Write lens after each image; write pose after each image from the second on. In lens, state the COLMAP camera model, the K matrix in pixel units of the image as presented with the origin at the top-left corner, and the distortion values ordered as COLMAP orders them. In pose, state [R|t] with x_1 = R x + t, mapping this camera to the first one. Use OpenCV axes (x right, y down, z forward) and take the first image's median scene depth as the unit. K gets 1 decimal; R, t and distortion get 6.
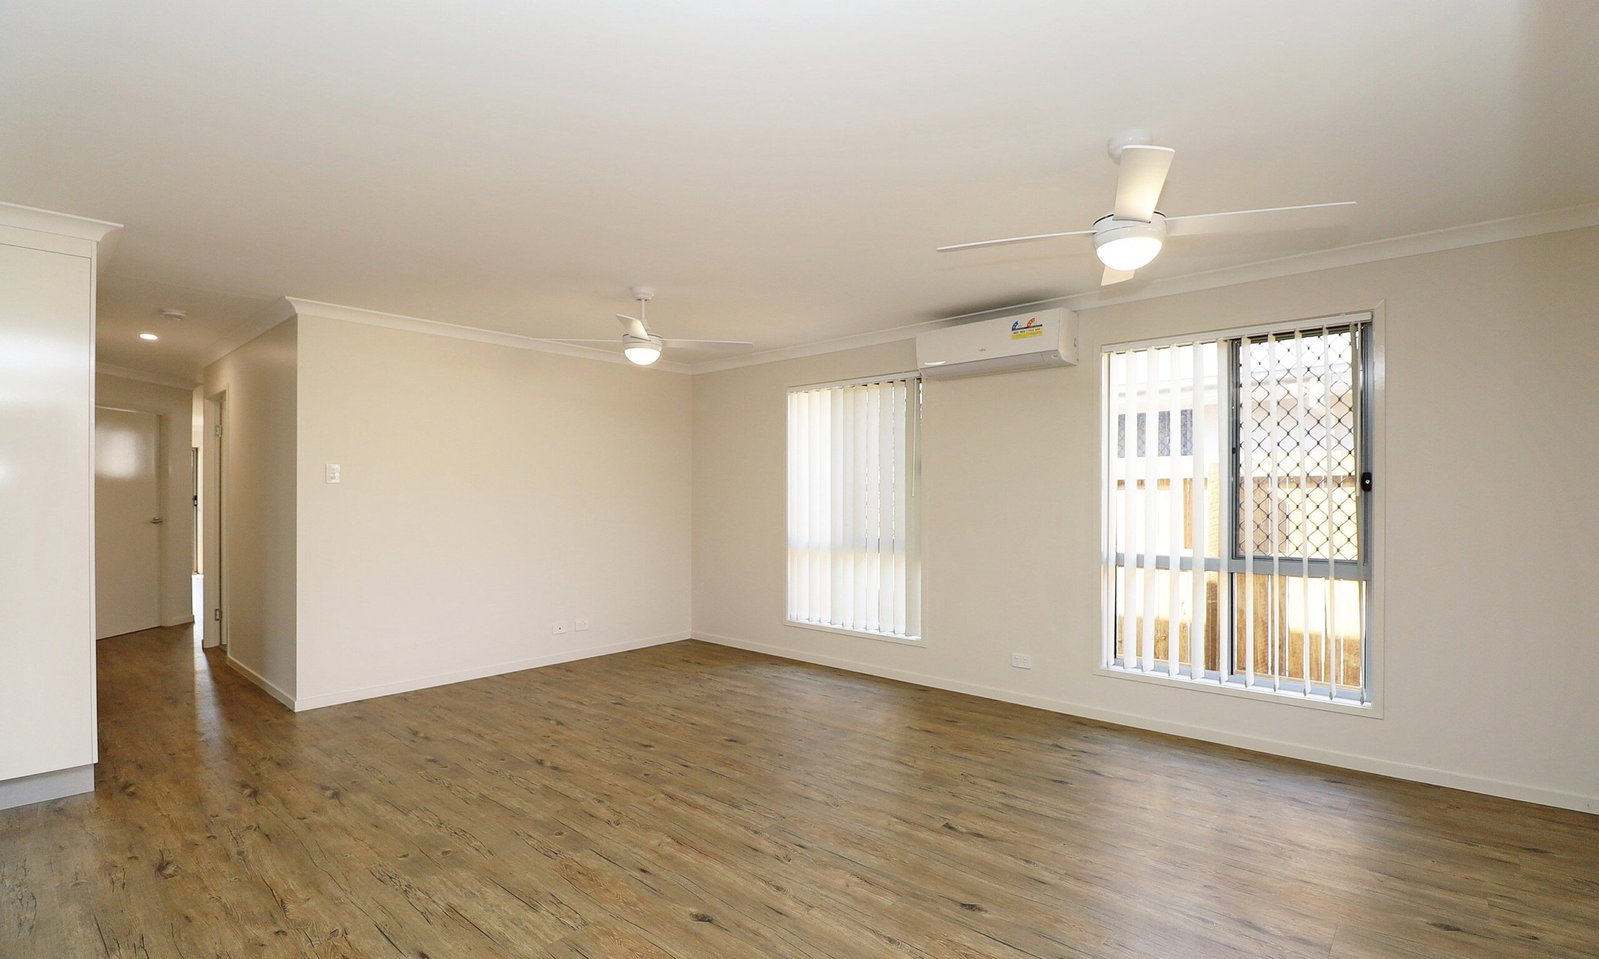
lens RADIAL K [[713.8, 0, 799.5], [0, 713.8, 479.5], [0, 0, 1]] dist [-0.012249, -0.000079]
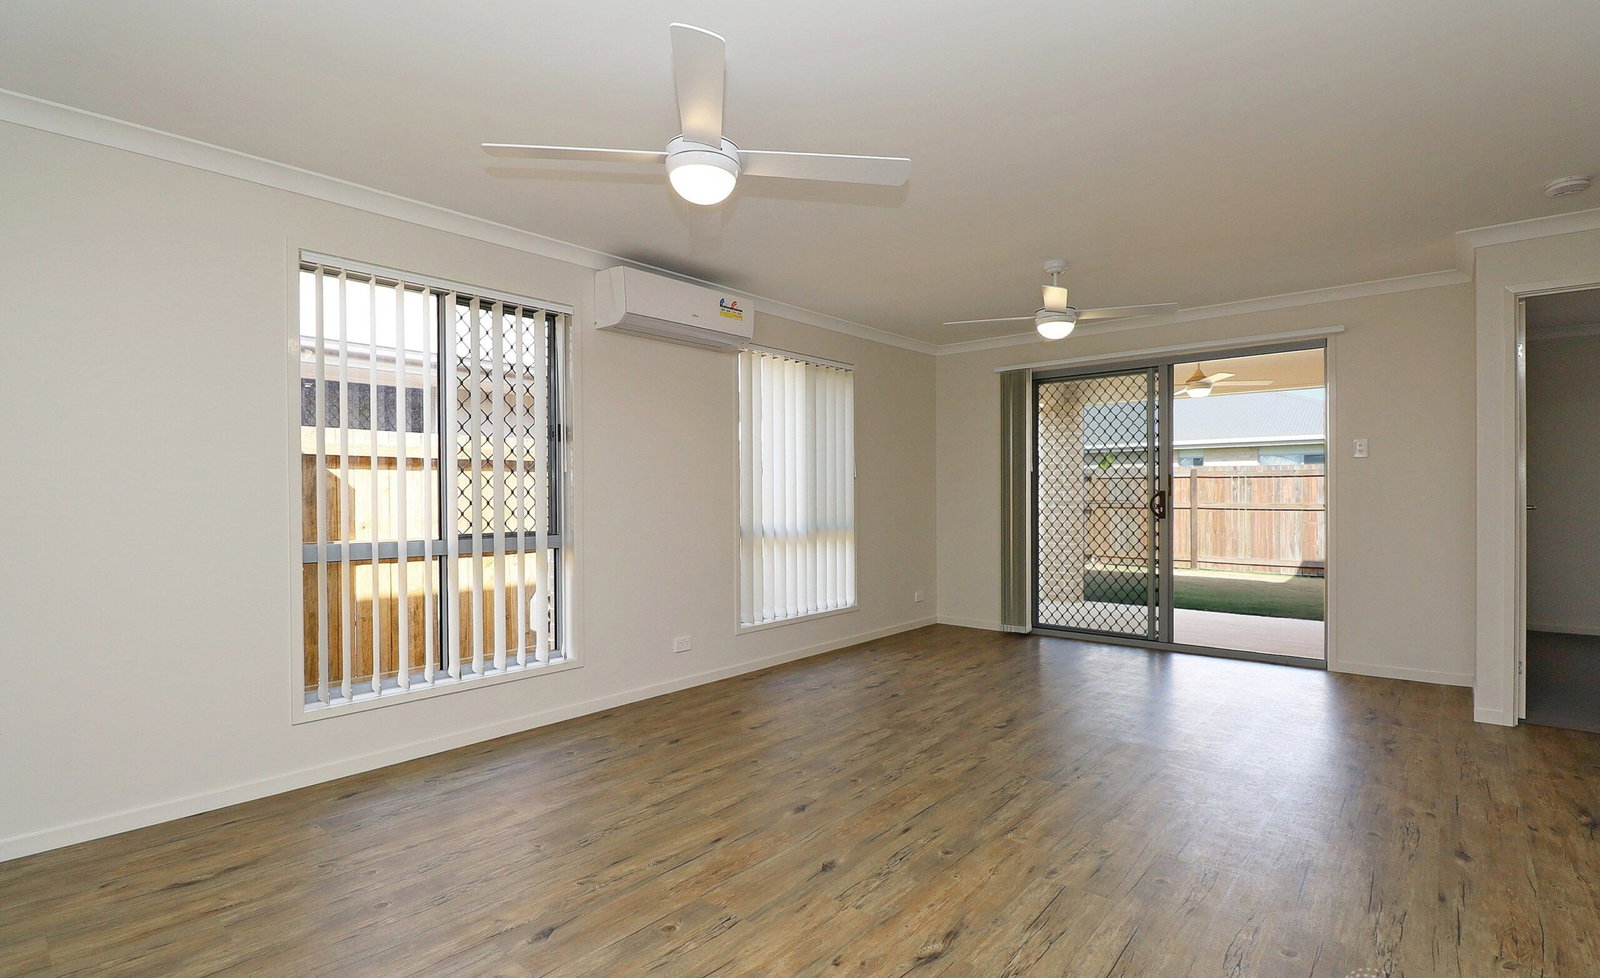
lens RADIAL K [[766.6, 0, 811.3], [0, 766.6, 492.6], [0, 0, 1]] dist [-0.002395, -0.016694]
pose [[-0.012433, -0.001323, 0.999922, -0.923717], [-0.015789, 0.999875, 0.001126, 0.069922], [-0.999798, -0.015774, -0.012452, 1.119121]]
